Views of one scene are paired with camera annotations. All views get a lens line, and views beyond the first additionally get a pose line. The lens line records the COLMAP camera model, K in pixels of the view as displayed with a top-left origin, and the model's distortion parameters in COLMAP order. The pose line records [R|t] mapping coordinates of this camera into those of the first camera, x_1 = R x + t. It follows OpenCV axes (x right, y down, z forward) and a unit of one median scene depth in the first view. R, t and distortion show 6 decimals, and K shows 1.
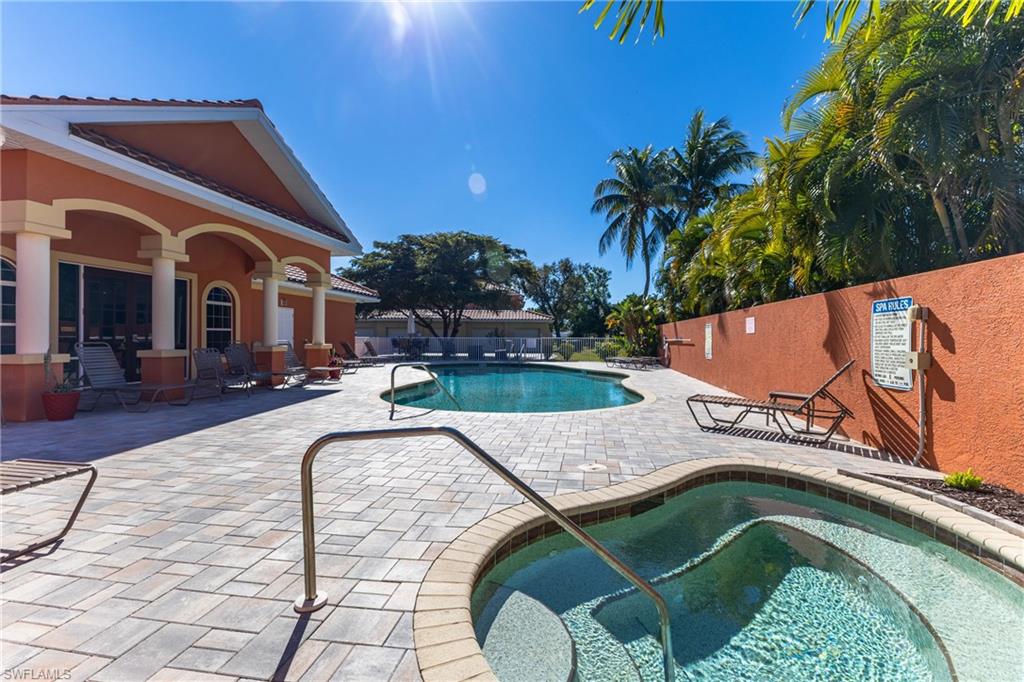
lens RADIAL K [[438.8, 0, 512.7], [0, 438.8, 339.4], [0, 0, 1]] dist [0.009012, -0.000882]
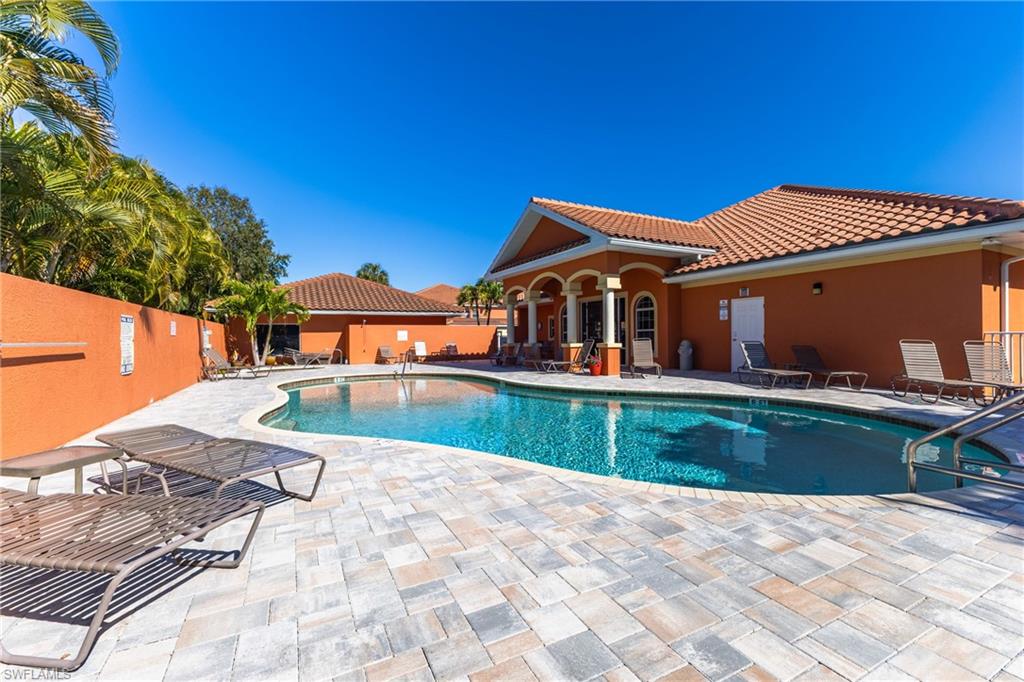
lens RADIAL K [[438.8, 0, 511.2], [0, 438.8, 338.2], [0, 0, 1]] dist [0.009012, -0.000882]
pose [[-0.808926, -0.000358, -0.587910, 0.404145], [-0.000526, 1.000000, 0.000115, 0.000788], [0.587910, 0.000403, -0.808926, 1.895261]]
